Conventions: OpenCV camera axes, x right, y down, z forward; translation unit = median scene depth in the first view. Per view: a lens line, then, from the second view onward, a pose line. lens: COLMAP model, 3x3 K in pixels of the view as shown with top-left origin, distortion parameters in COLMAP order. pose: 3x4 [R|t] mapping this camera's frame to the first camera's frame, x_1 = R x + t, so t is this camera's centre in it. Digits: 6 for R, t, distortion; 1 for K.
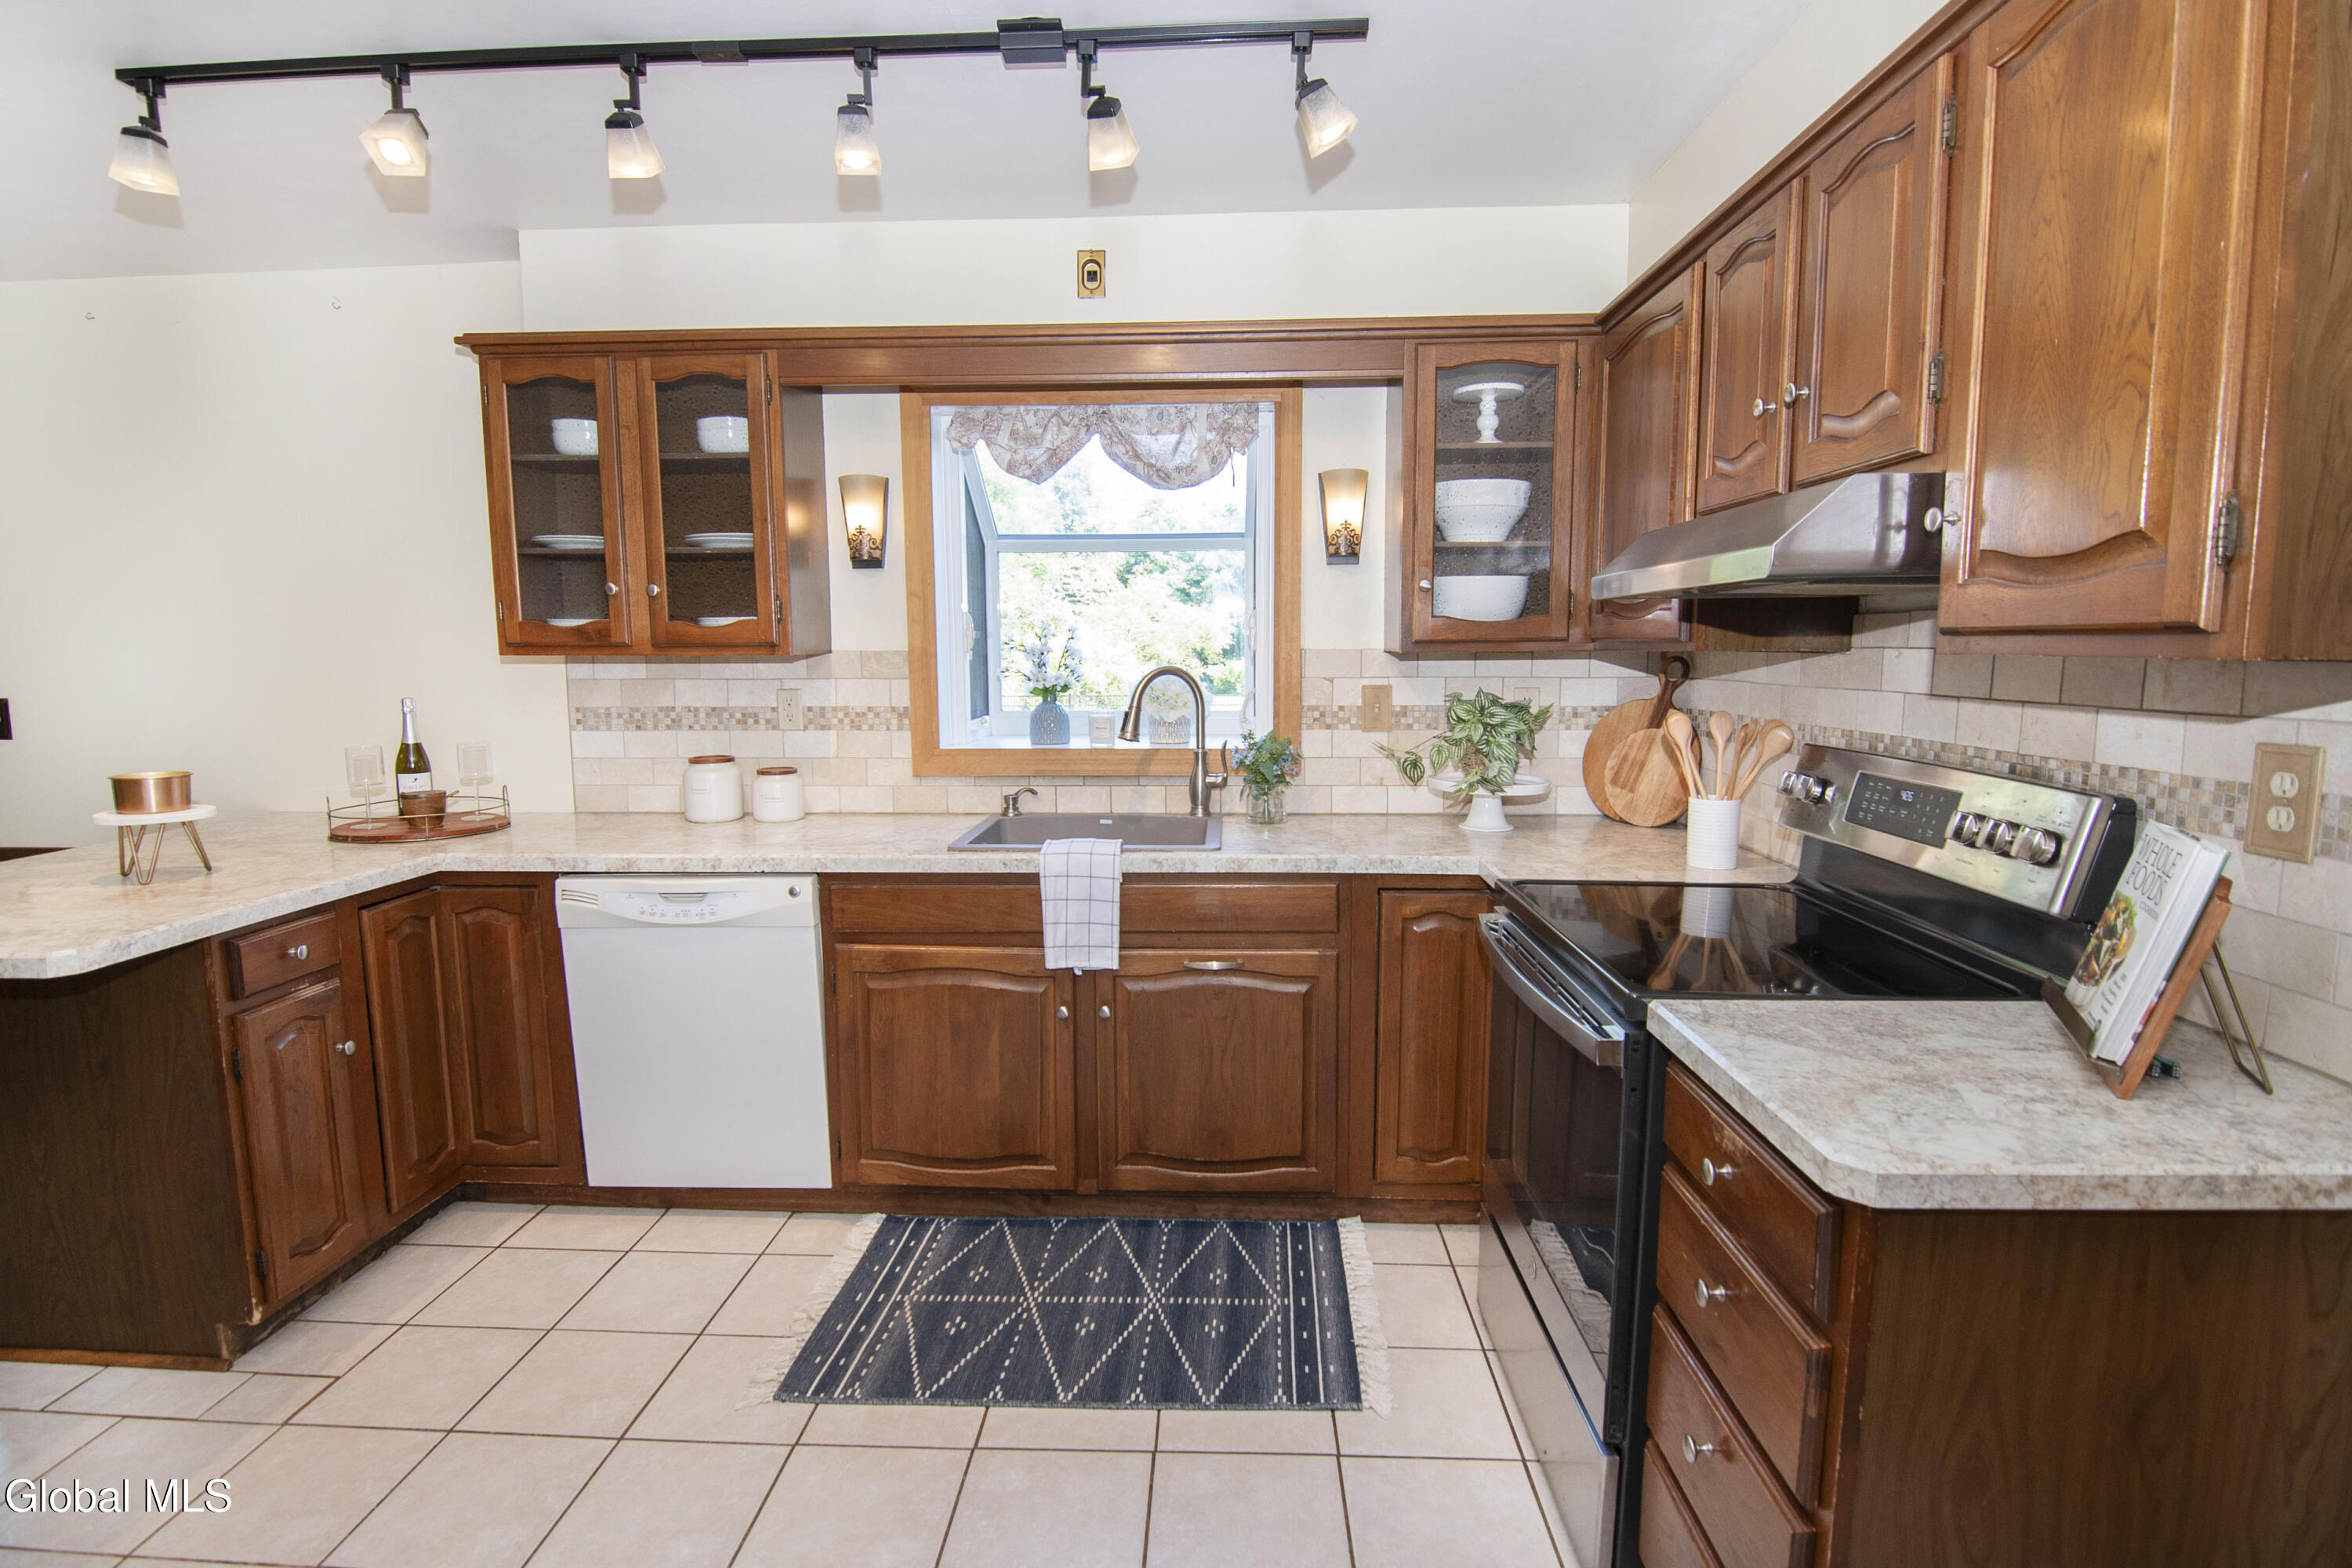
lens RADIAL K [[1143.9, 0, 1180.4], [0, 1143.9, 784.3], [0, 0, 1]] dist [-0.023792, -0.000180]
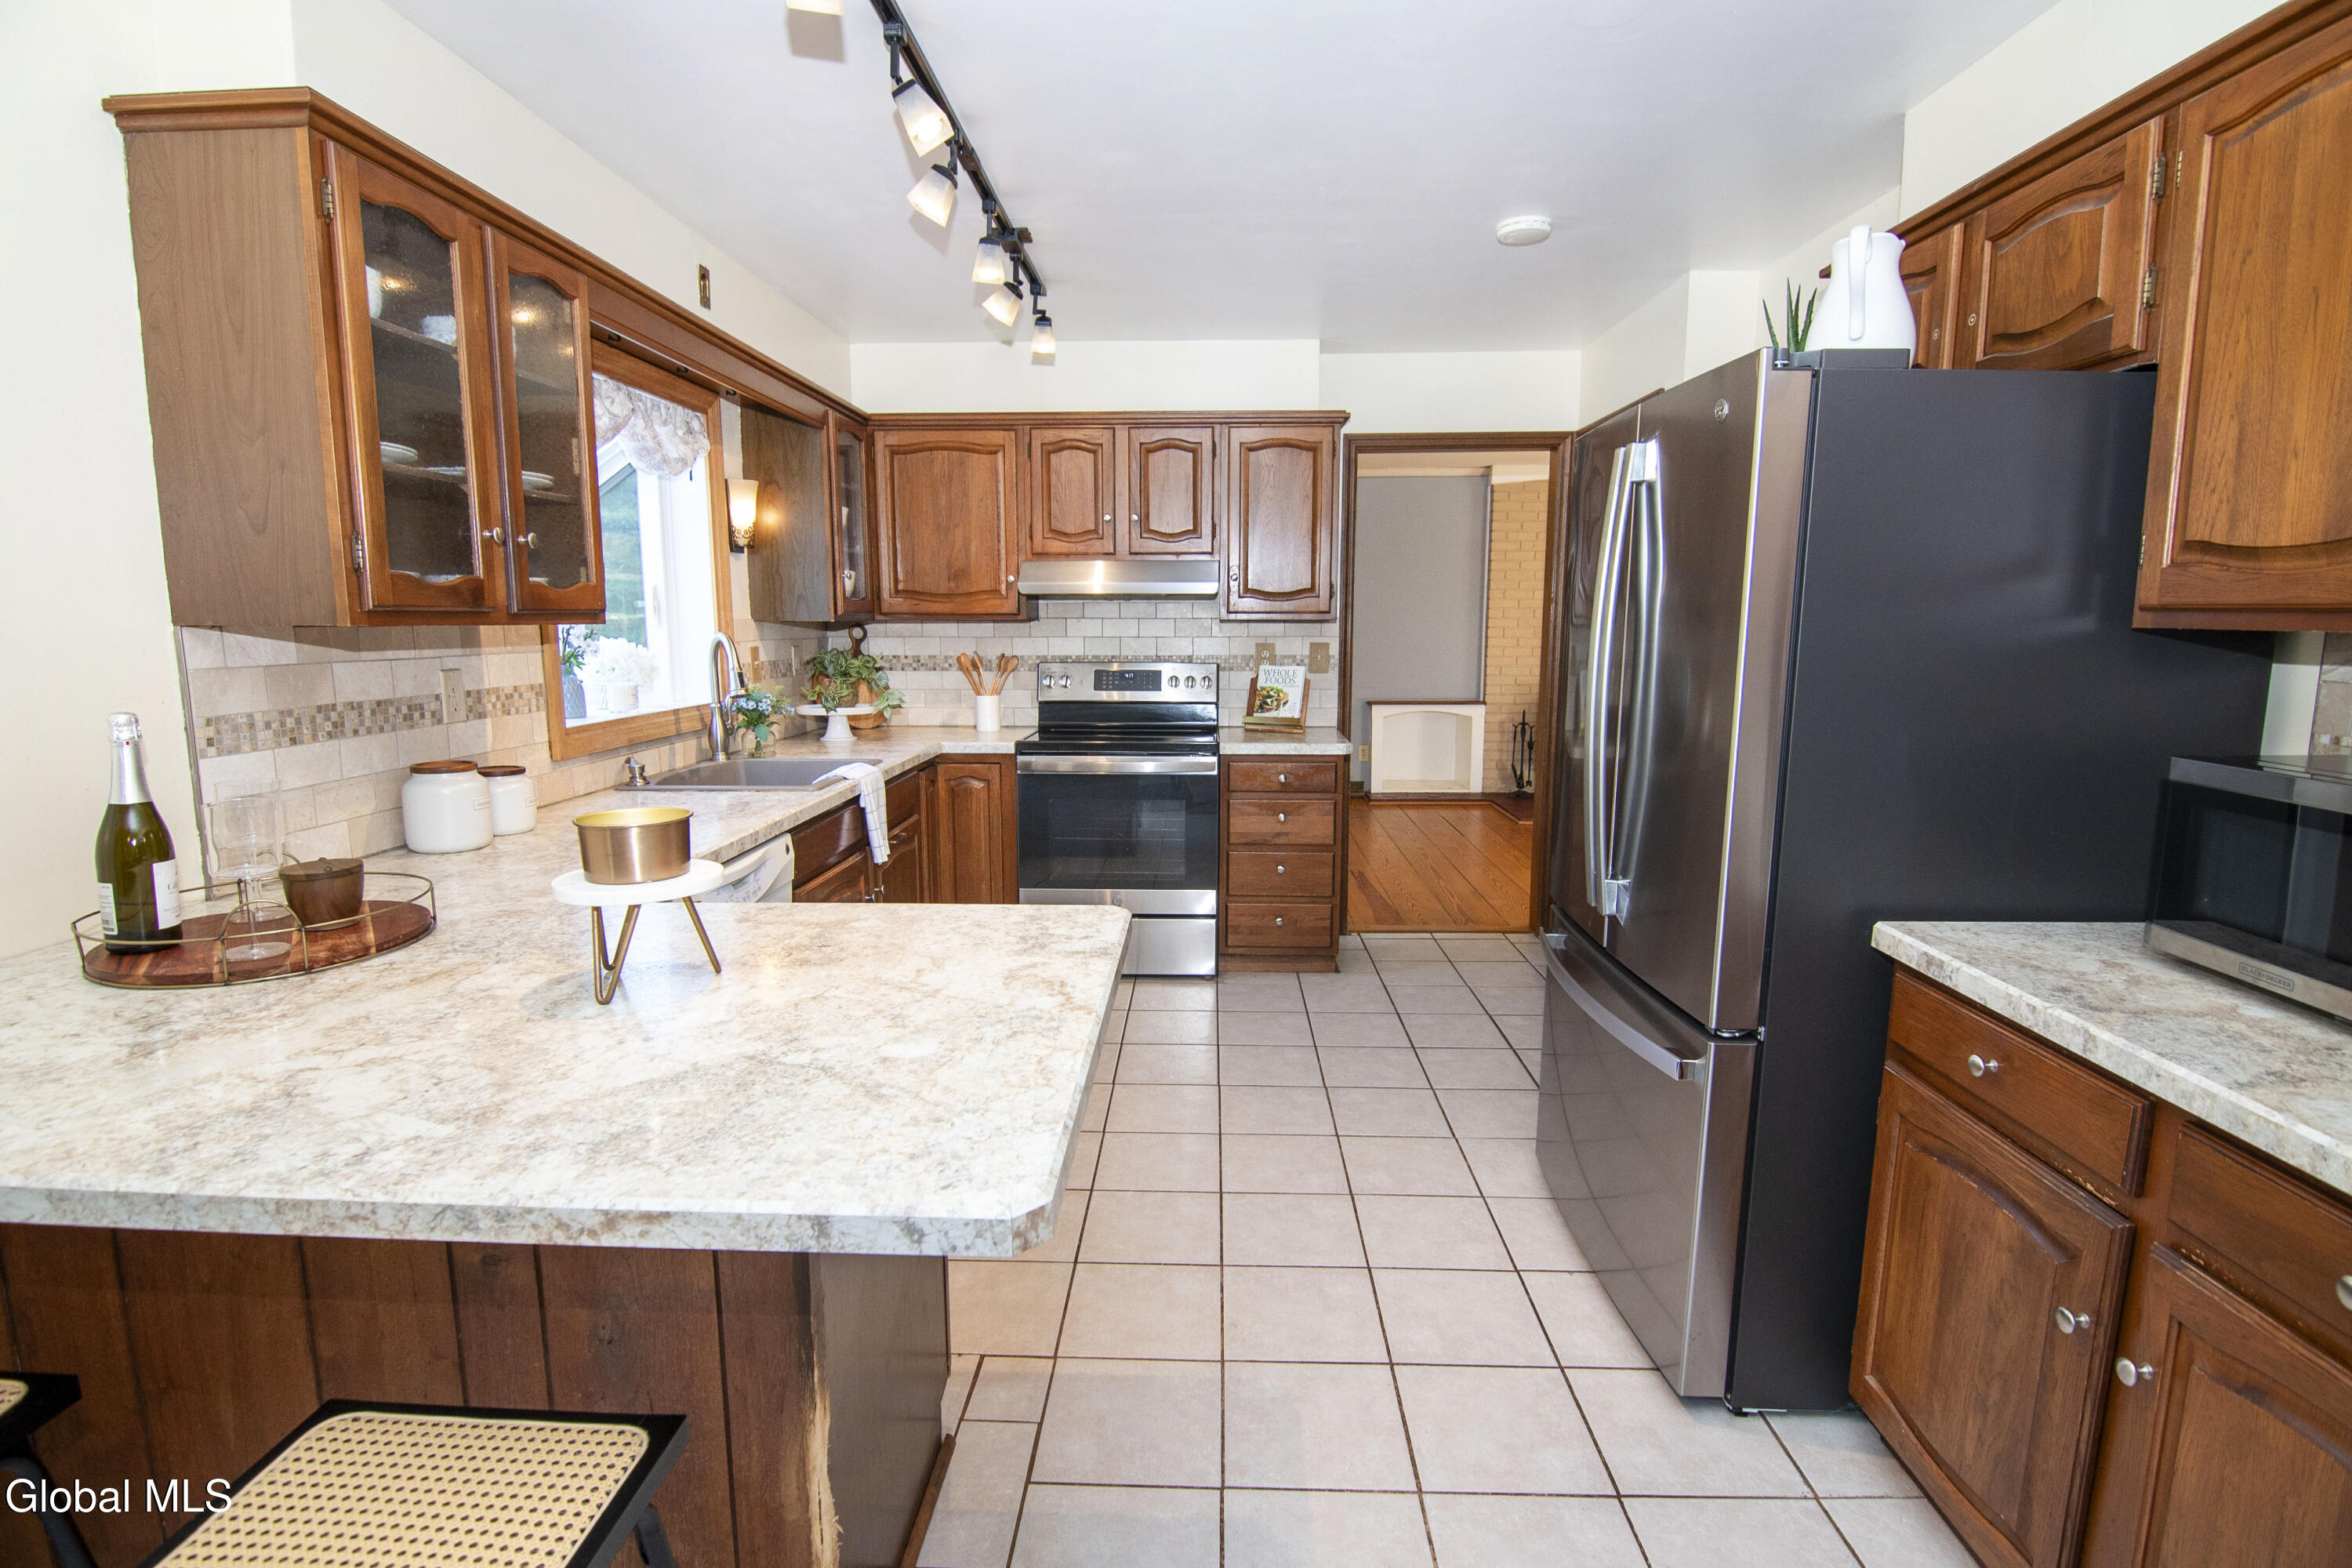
lens RADIAL K [[1143.9, 0, 1174.0], [0, 1143.9, 783.7], [0, 0, 1]] dist [-0.023792, -0.000180]
pose [[-0.014088, -0.141067, 0.989900, -1.120042], [0.115565, 0.983134, 0.141747, -0.059298], [-0.993200, 0.116395, 0.002452, 0.515345]]
